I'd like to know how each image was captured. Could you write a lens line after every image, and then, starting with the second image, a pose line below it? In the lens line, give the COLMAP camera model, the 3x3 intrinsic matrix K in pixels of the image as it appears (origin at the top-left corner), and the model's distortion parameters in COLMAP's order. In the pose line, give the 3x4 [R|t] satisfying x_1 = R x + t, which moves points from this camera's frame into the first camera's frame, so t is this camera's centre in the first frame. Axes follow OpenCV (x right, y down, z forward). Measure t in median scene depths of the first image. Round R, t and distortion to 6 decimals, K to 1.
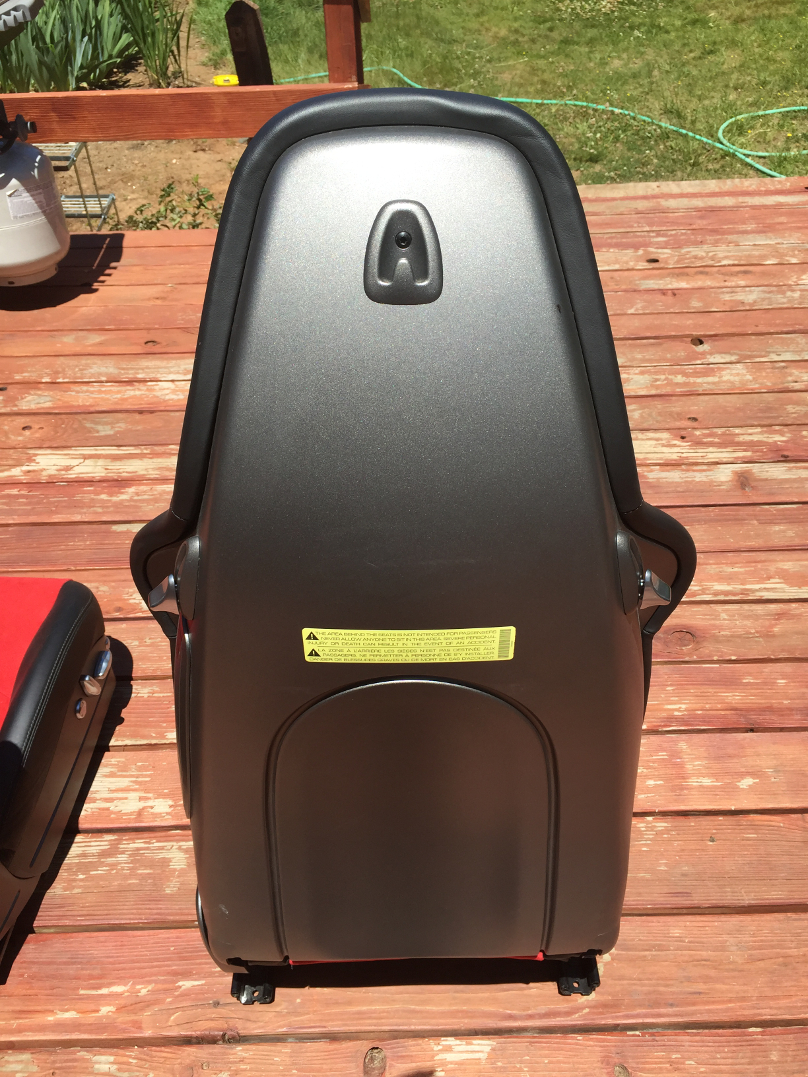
lens RADIAL K [[903.6, 0, 404.0], [0, 903.6, 538.5], [0, 0, 1]] dist [0.094321, -0.134963]
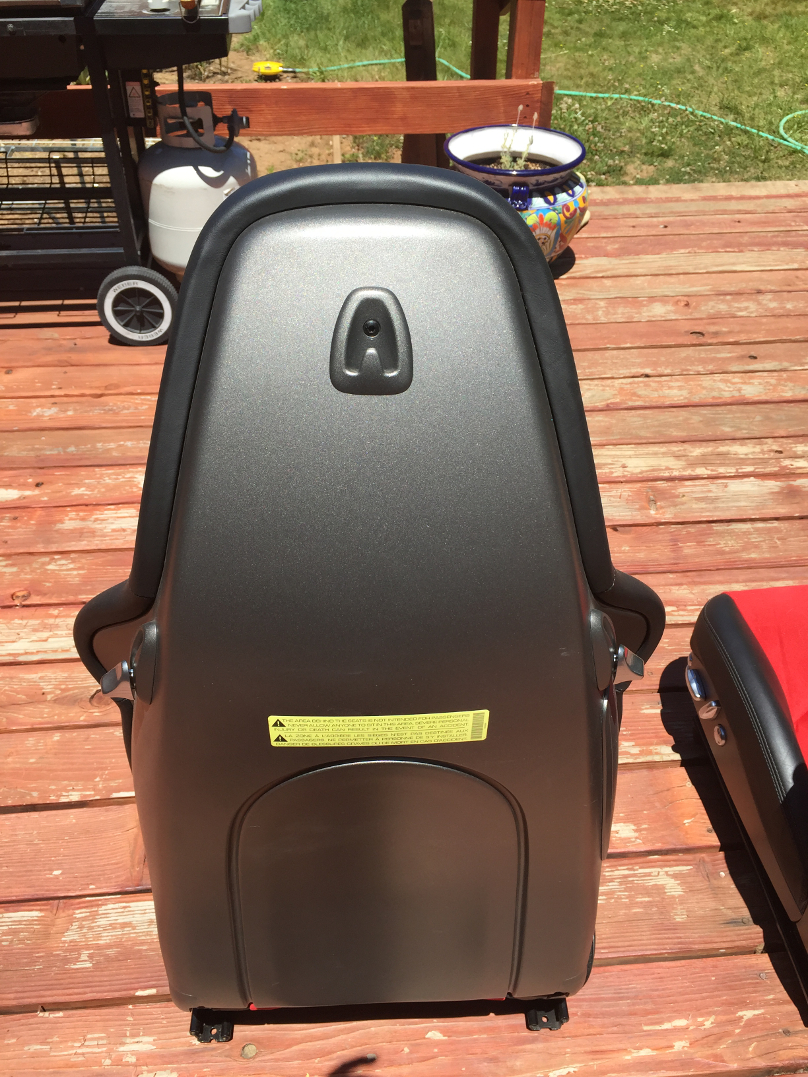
lens RADIAL K [[896.3, 0, 404.7], [0, 896.3, 539.8], [0, 0, 1]] dist [0.090532, -0.123228]
pose [[0.997260, -0.017948, 0.071763, -0.269121], [0.016699, 0.999699, 0.017977, -0.019839], [-0.072064, -0.016729, 0.997260, 0.022567]]
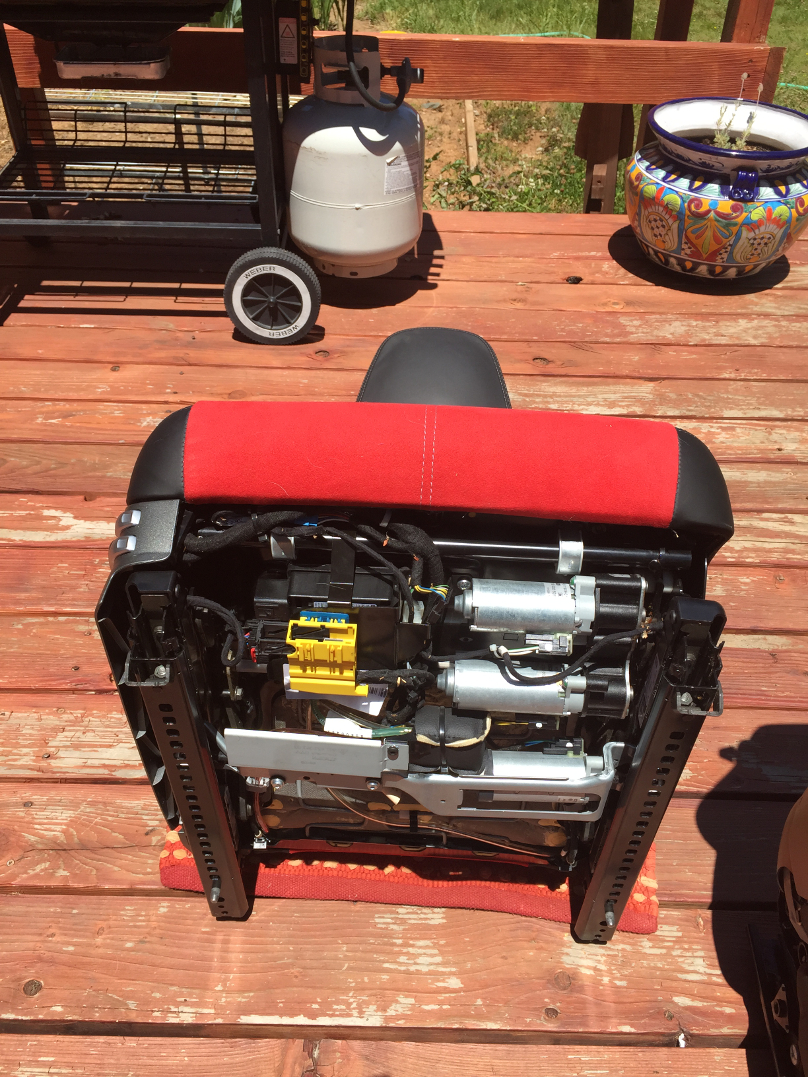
lens RADIAL K [[884.4, 0, 414.3], [0, 884.4, 553.0], [0, 0, 1]] dist [0.067794, -0.093936]
pose [[0.998422, 0.053994, 0.015460, -0.341497], [-0.054666, 0.997402, 0.046922, -0.066992], [-0.012887, -0.047693, 0.998779, 0.189086]]
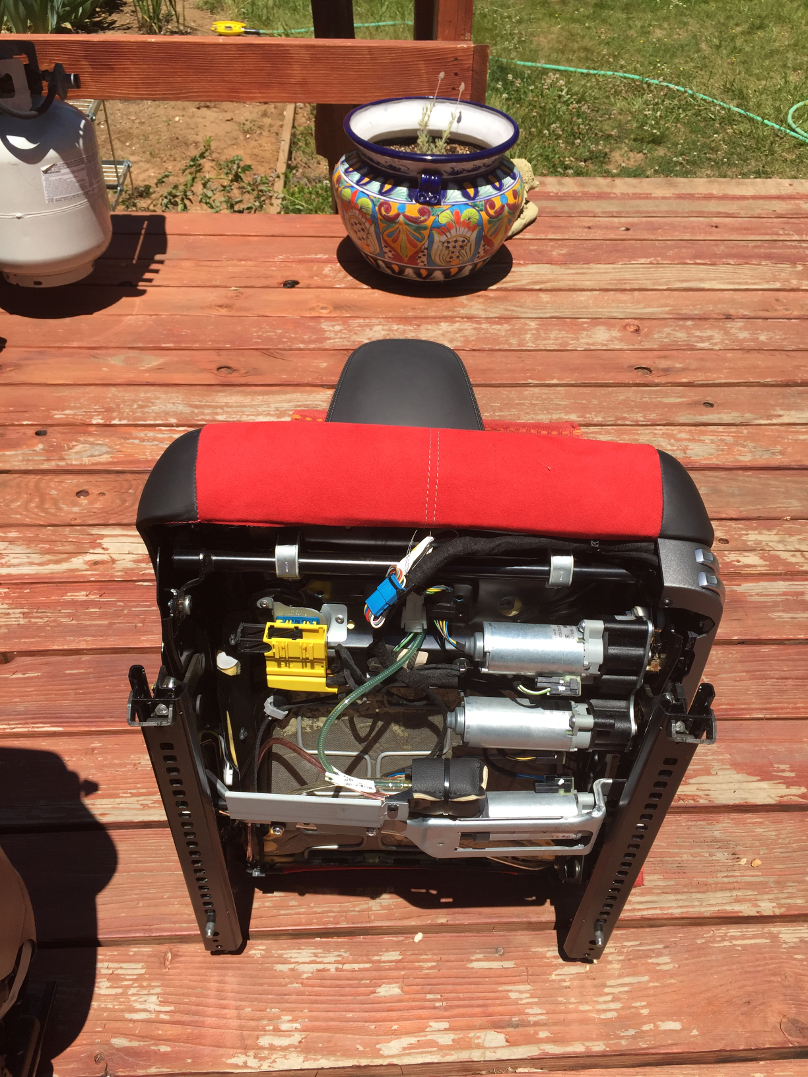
lens RADIAL K [[906.1, 0, 407.5], [0, 906.1, 546.0], [0, 0, 1]] dist [0.055037, -0.083066]
pose [[0.997611, 0.019416, 0.066293, -0.148393], [-0.022379, 0.998769, 0.044259, -0.088601], [-0.065352, -0.045637, 0.996818, 0.181024]]
